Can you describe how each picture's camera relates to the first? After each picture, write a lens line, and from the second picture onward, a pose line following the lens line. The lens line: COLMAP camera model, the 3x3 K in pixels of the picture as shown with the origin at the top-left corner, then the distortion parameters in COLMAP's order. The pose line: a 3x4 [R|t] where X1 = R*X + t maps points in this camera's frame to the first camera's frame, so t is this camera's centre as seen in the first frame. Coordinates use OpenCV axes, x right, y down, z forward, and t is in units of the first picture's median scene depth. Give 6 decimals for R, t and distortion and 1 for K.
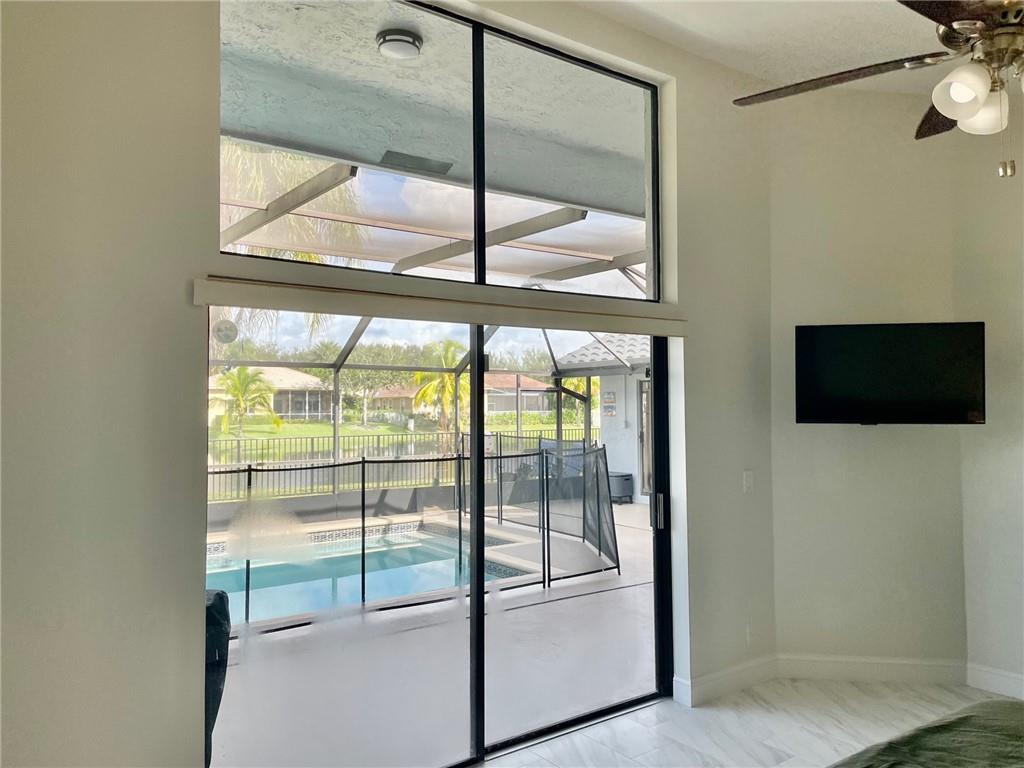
lens RADIAL K [[769.2, 0, 513.3], [0, 769.2, 397.8], [0, 0, 1]] dist [0.113974, -0.143073]
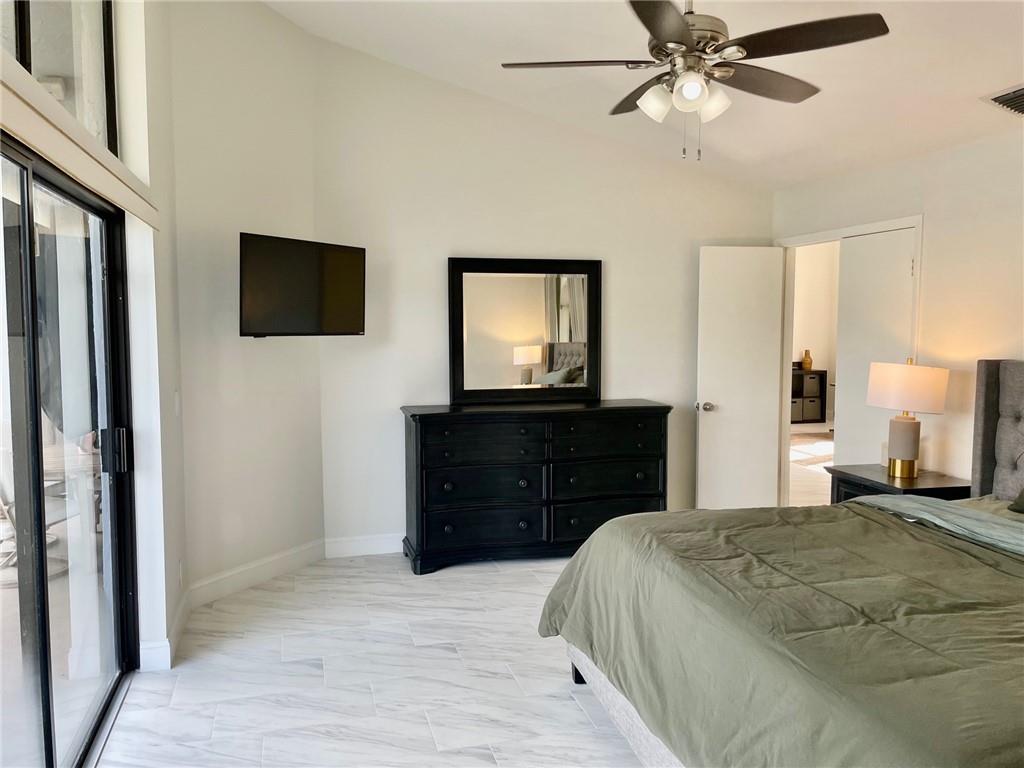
lens RADIAL K [[773.5, 0, 502.4], [0, 773.5, 382.2], [0, 0, 1]] dist [0.109545, -0.143801]
pose [[0.387042, -0.066906, 0.919632, -0.400936], [-0.010212, 0.996992, 0.076832, 0.011925], [-0.922006, -0.039128, 0.385194, 0.339200]]
